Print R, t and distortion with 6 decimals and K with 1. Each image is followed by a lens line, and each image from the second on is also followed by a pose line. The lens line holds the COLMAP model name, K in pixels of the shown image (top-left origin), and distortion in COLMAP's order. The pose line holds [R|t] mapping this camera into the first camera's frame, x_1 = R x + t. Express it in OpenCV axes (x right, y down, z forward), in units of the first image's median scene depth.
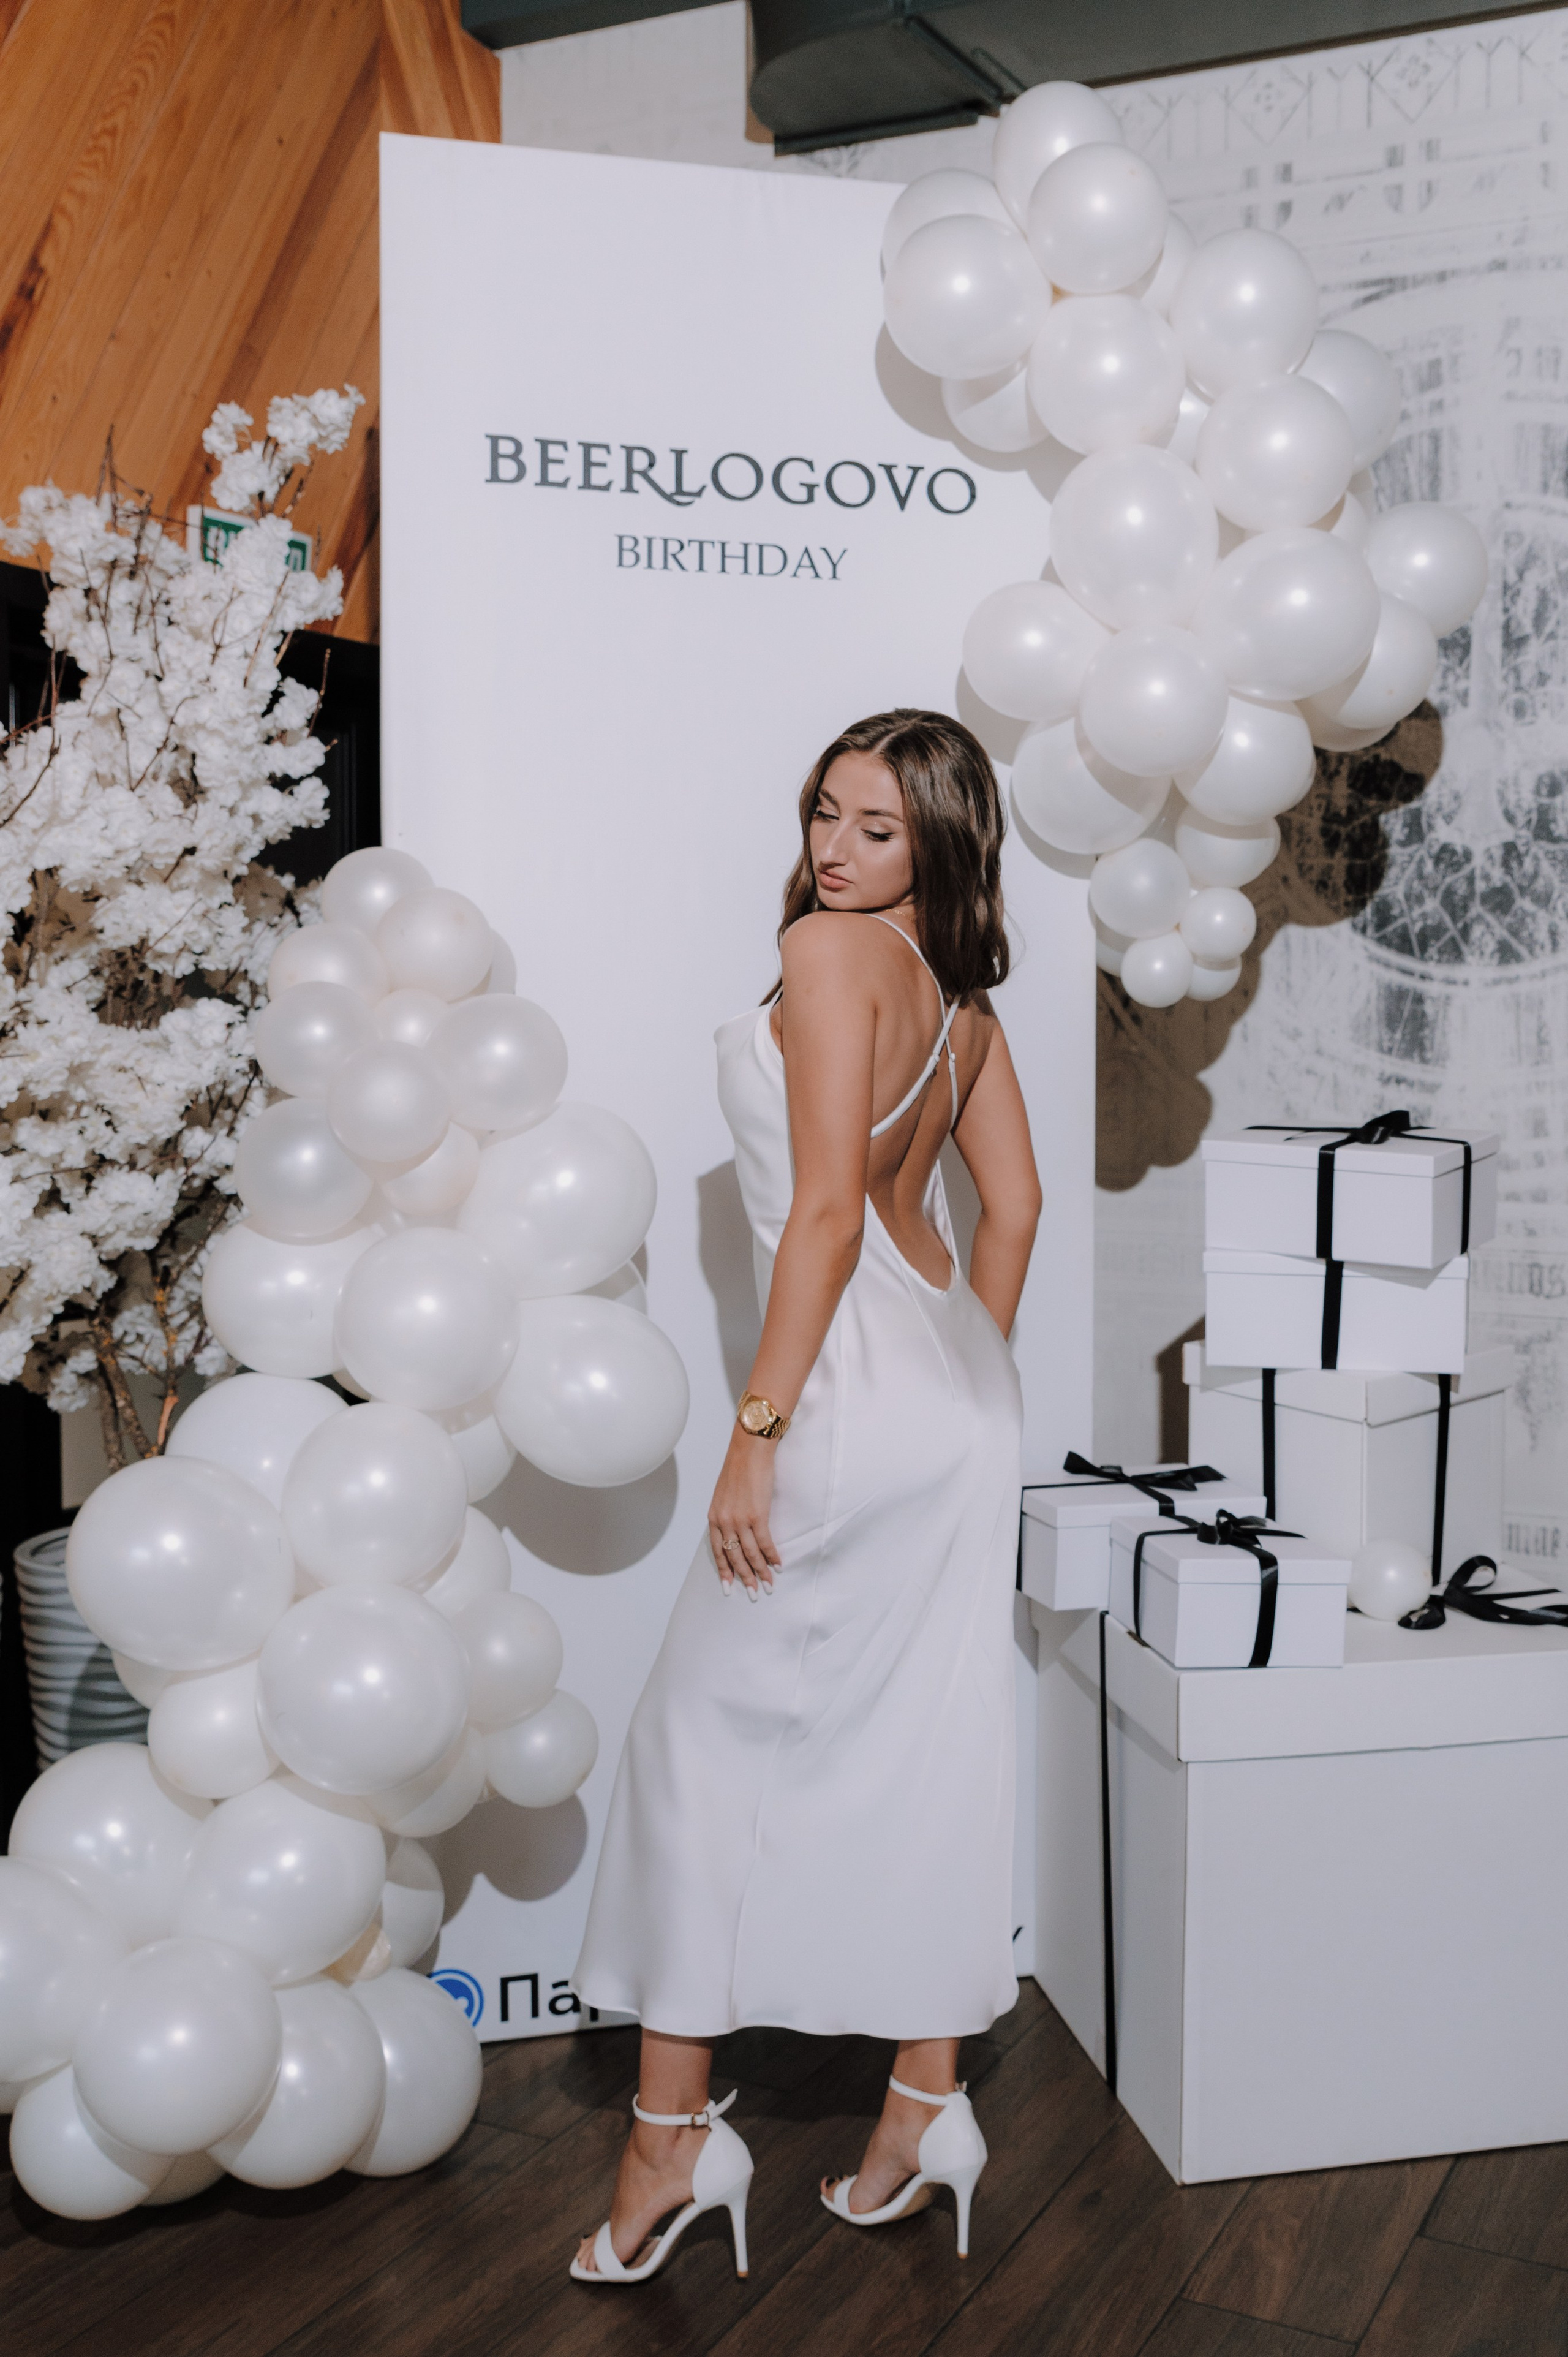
lens RADIAL K [[2147.4, 0, 937.4], [0, 2147.4, 1140.8], [0, 0, 1]] dist [-0.023438, 0.017892]
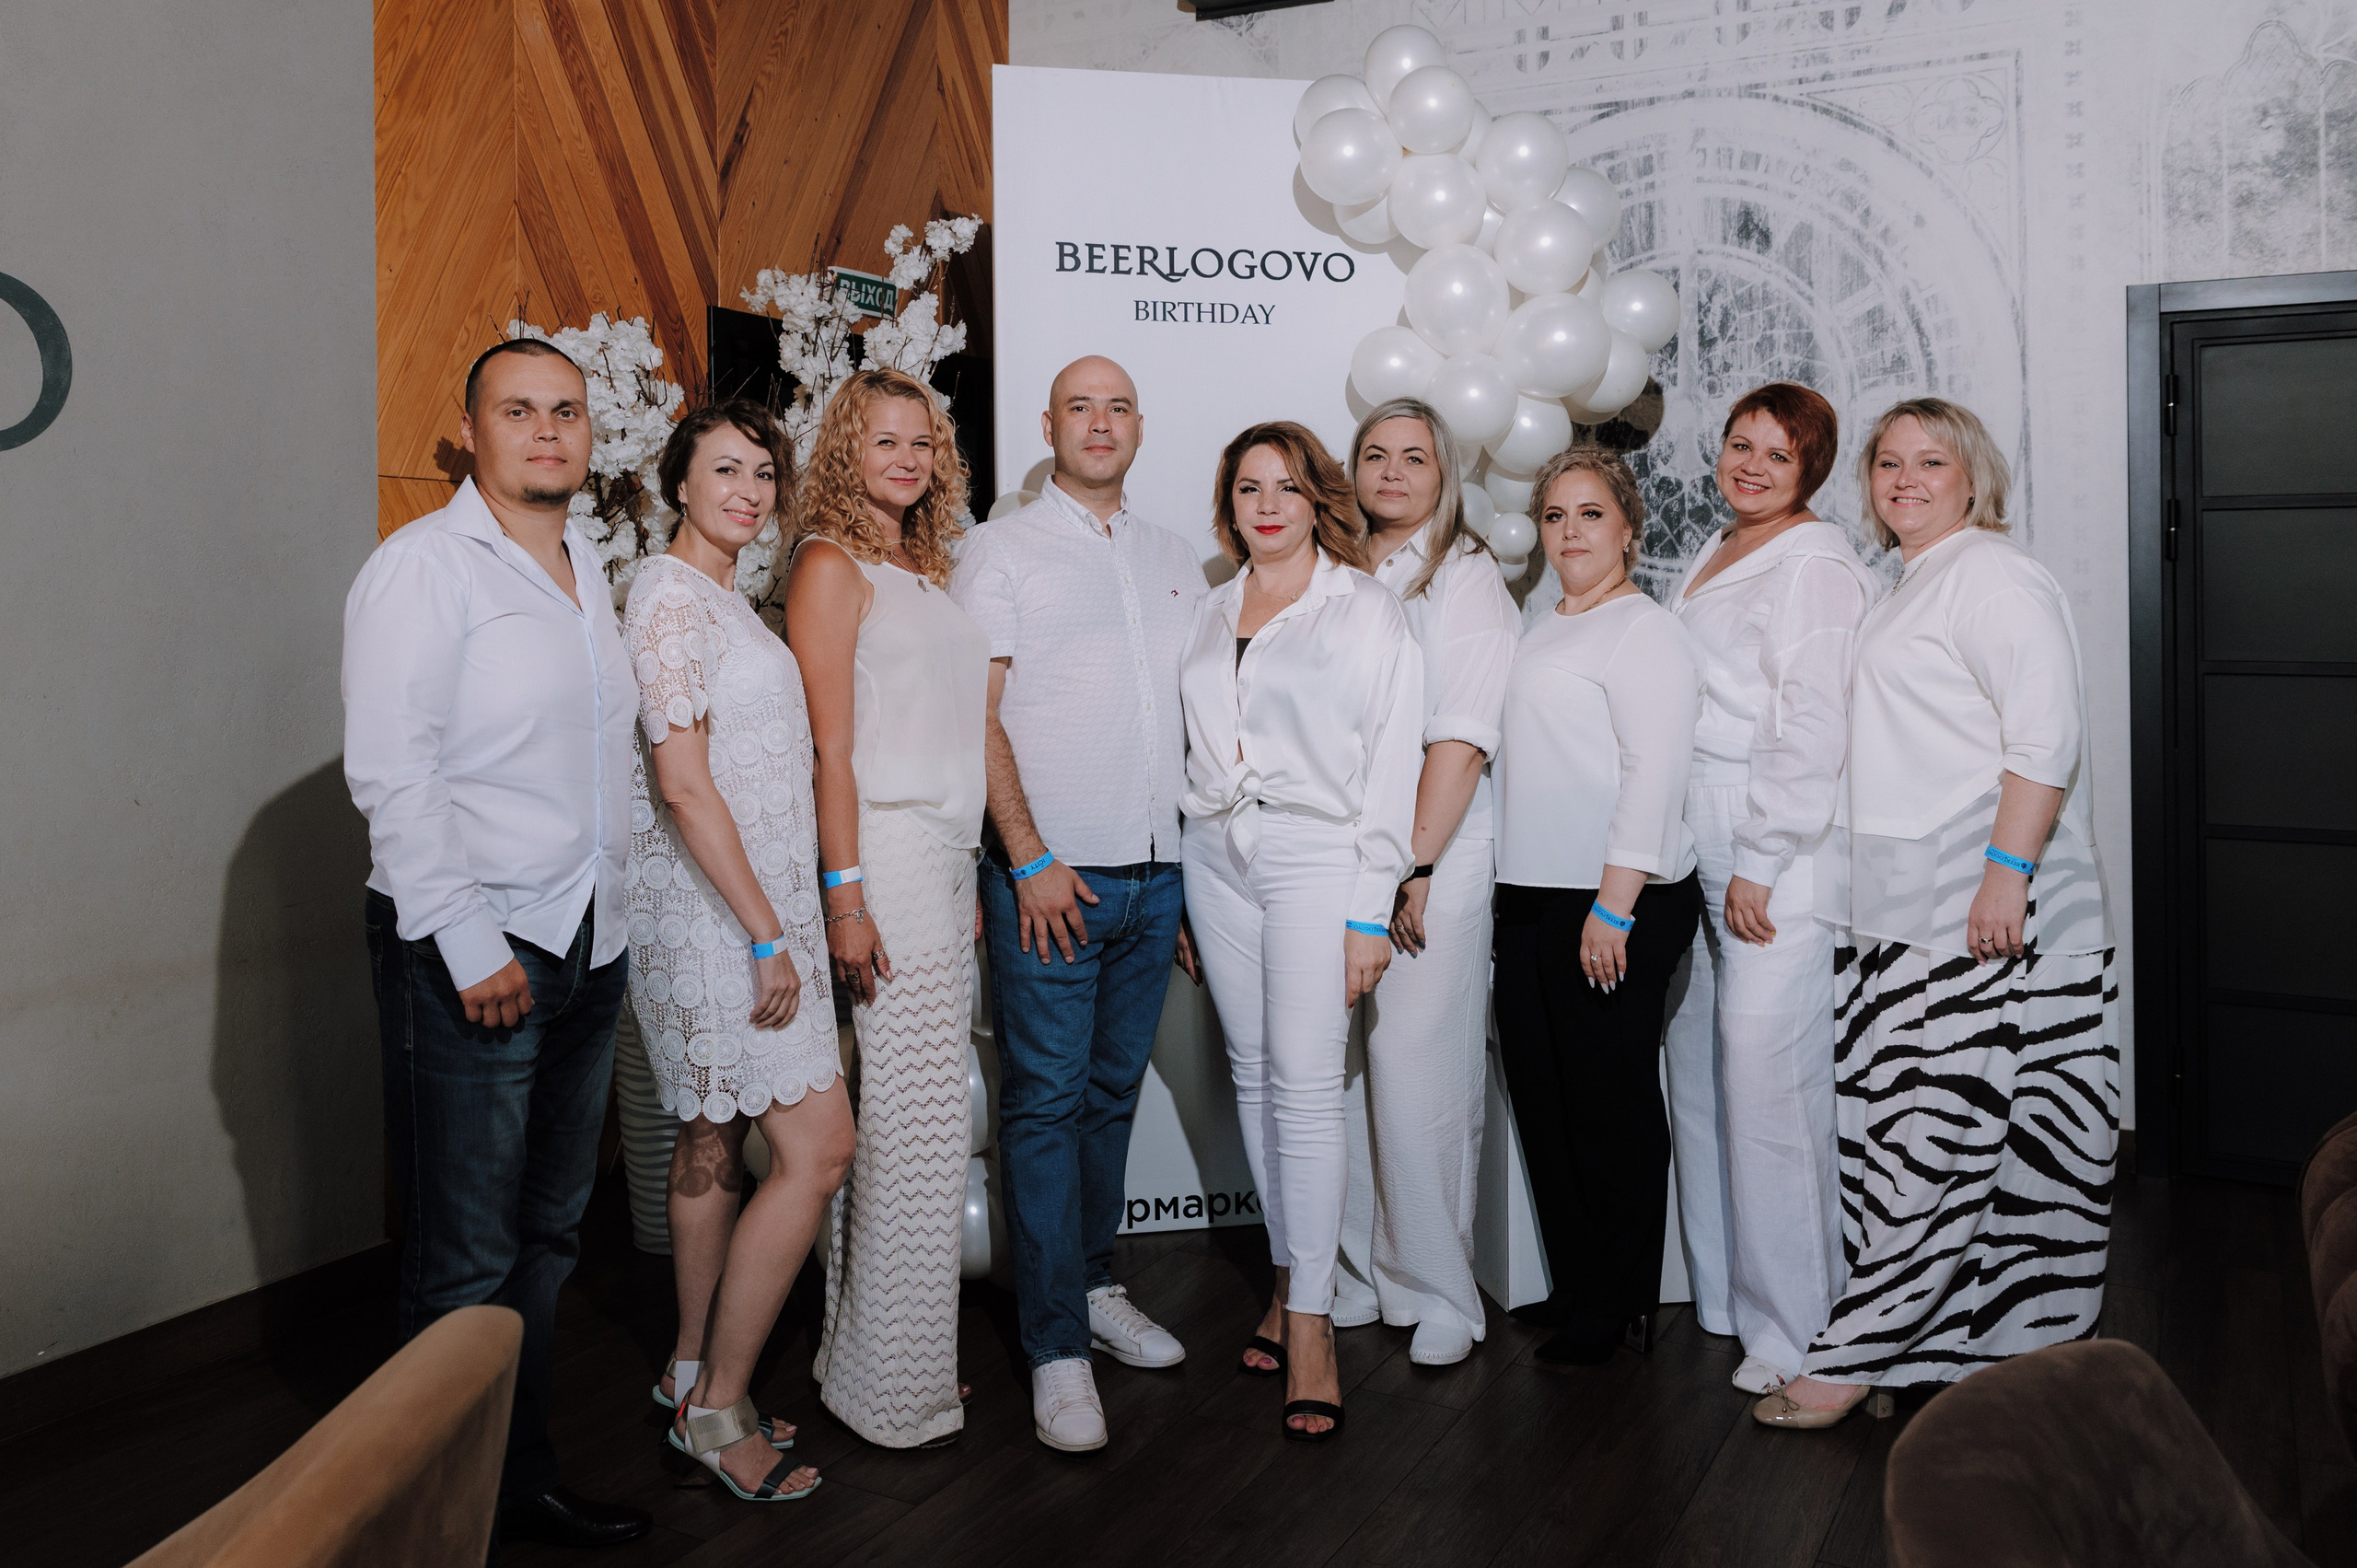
lens RADIAL K [[1888.3, 0, 1141.3], [0, 1888.3, 565.6], [0, 0, 1]] dist [0.001395, 0.004415]
pose [[0.998548, -0.008469, -0.053203, -0.068396], [0.004058, 0.996585, -0.082477, 0.034713], [0.053719, 0.082142, 0.995172, -0.396919]]
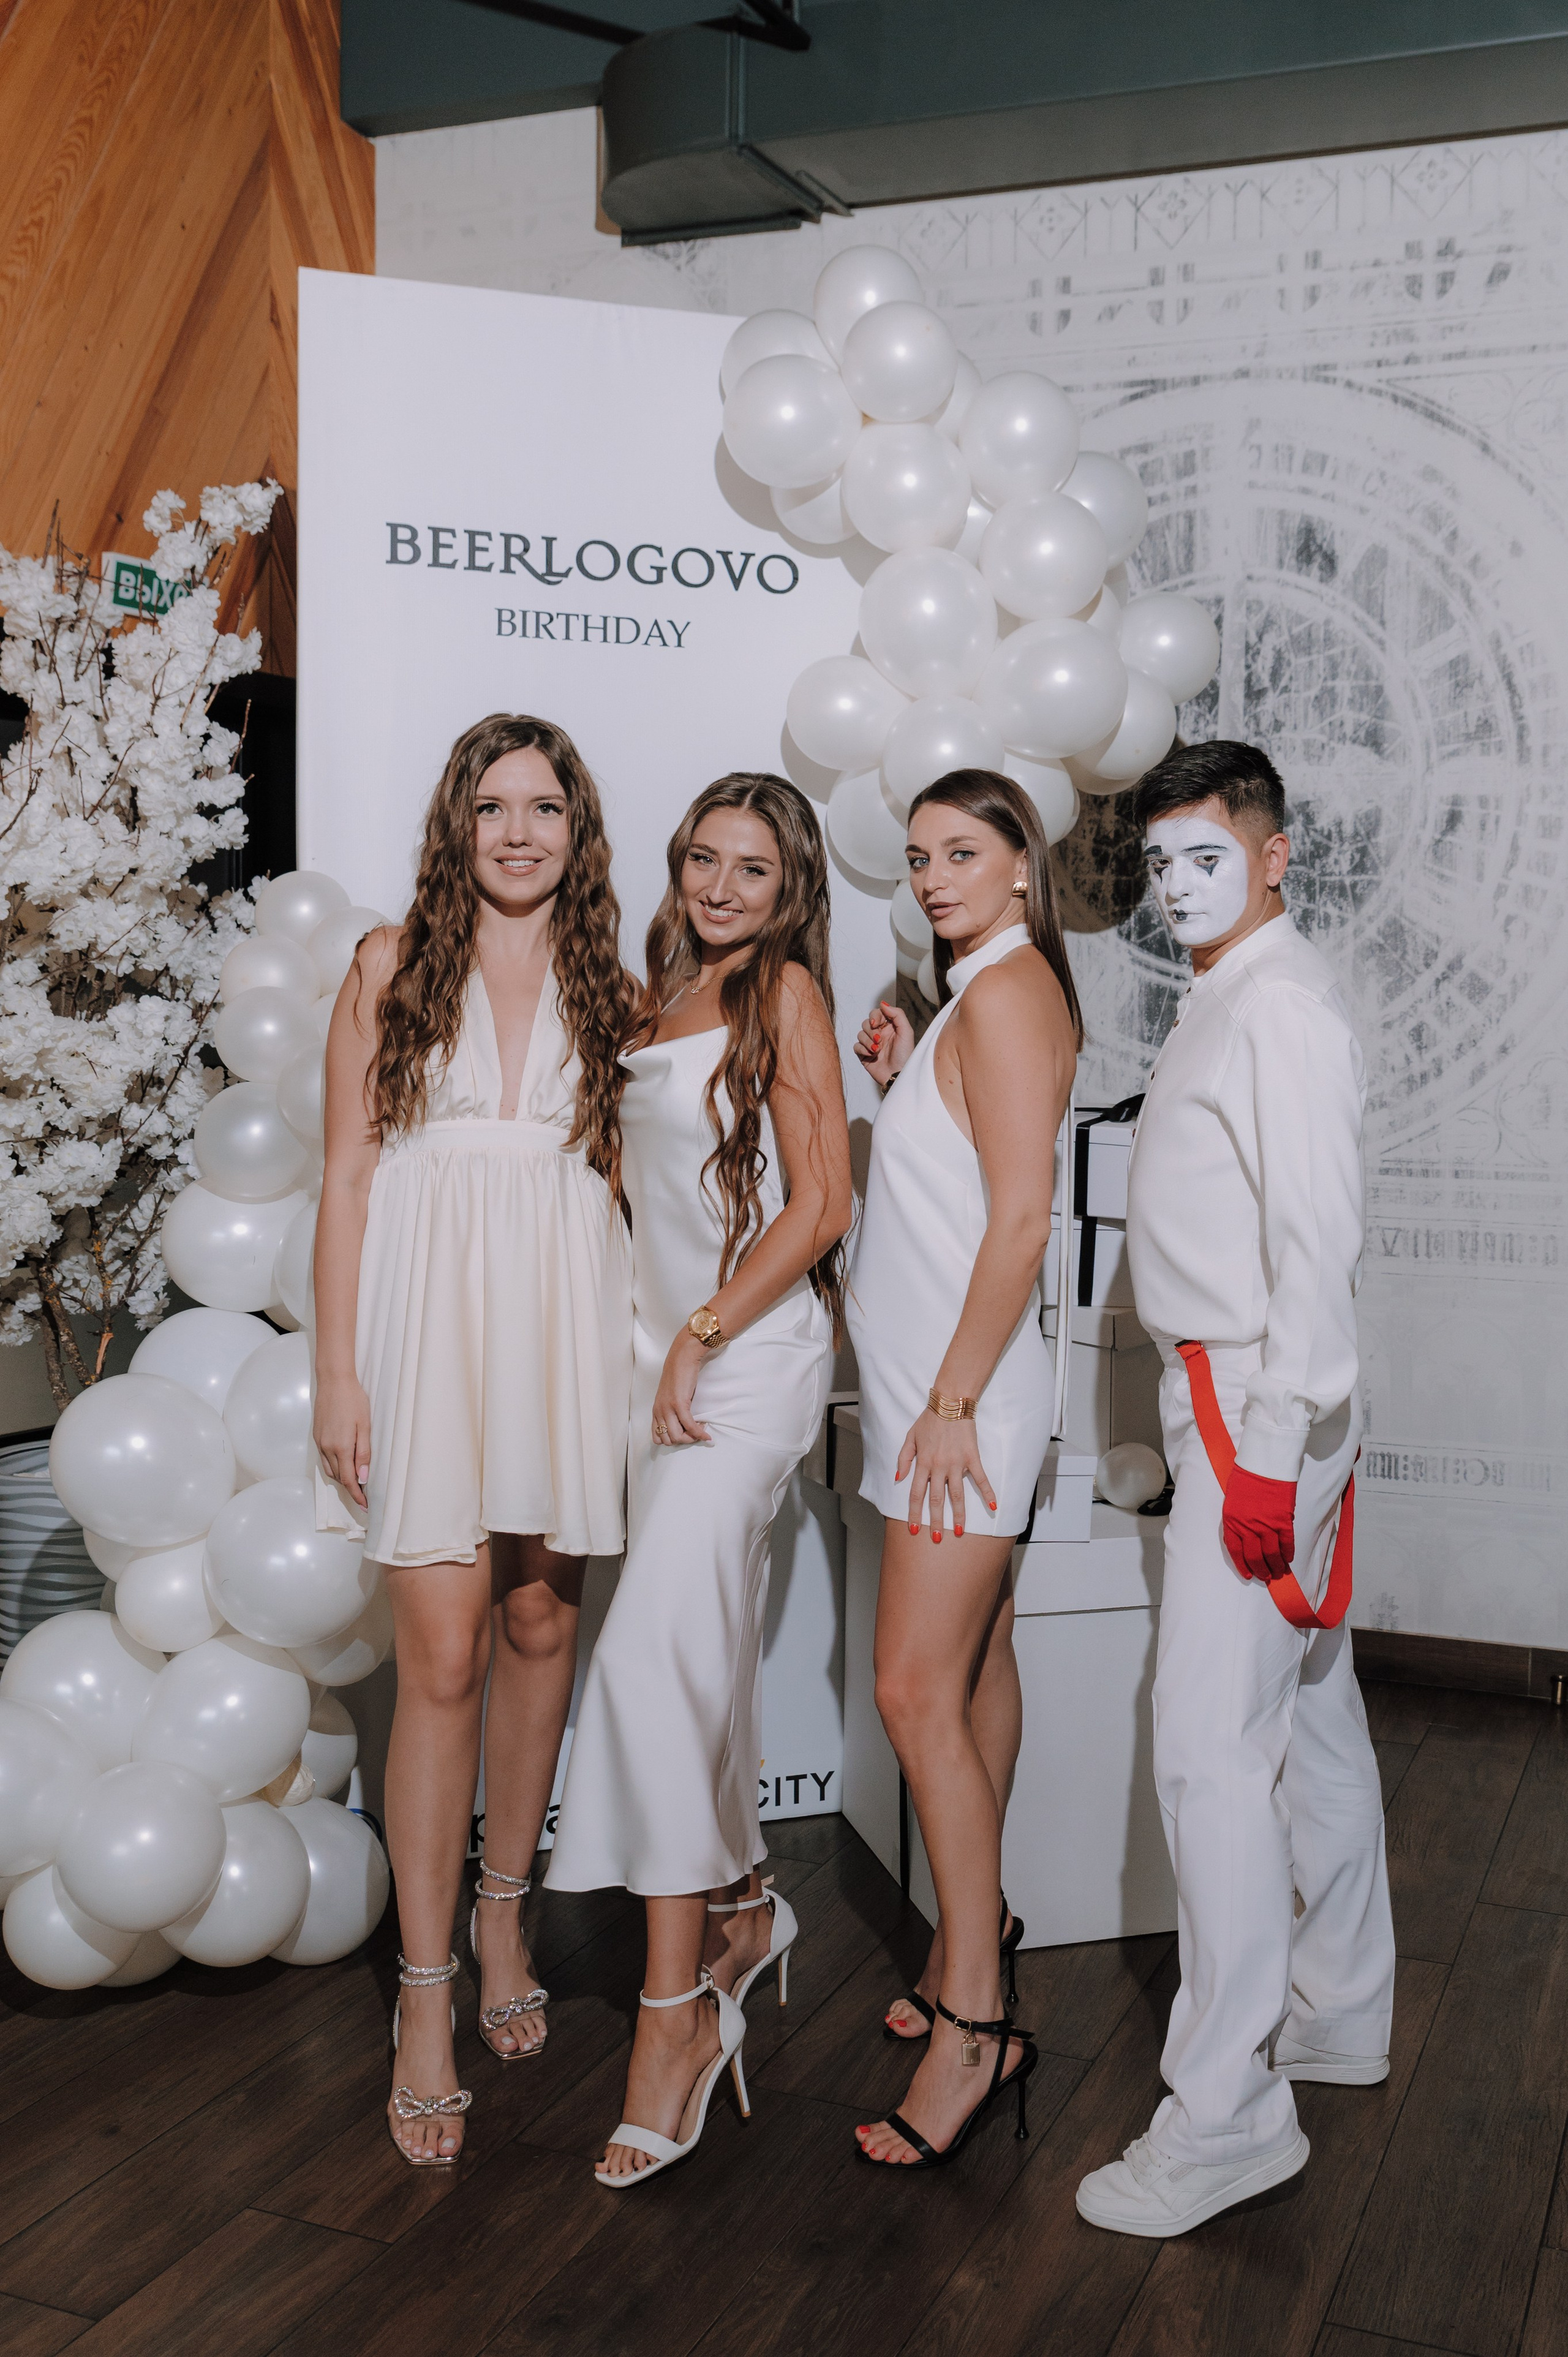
lens RADIAL K [[2097.7, 0, 911.1], [0, 2097.7, 1121.9], [0, 0, 1]] dist [-0.028339, 0.014144]
pose [[0.997260, 0.003708, 0.073887, -0.004497], [-0.004200, 0.999970, 0.006514, -0.005165], [-0.073861, -0.006807, 0.997245, -0.175723]]
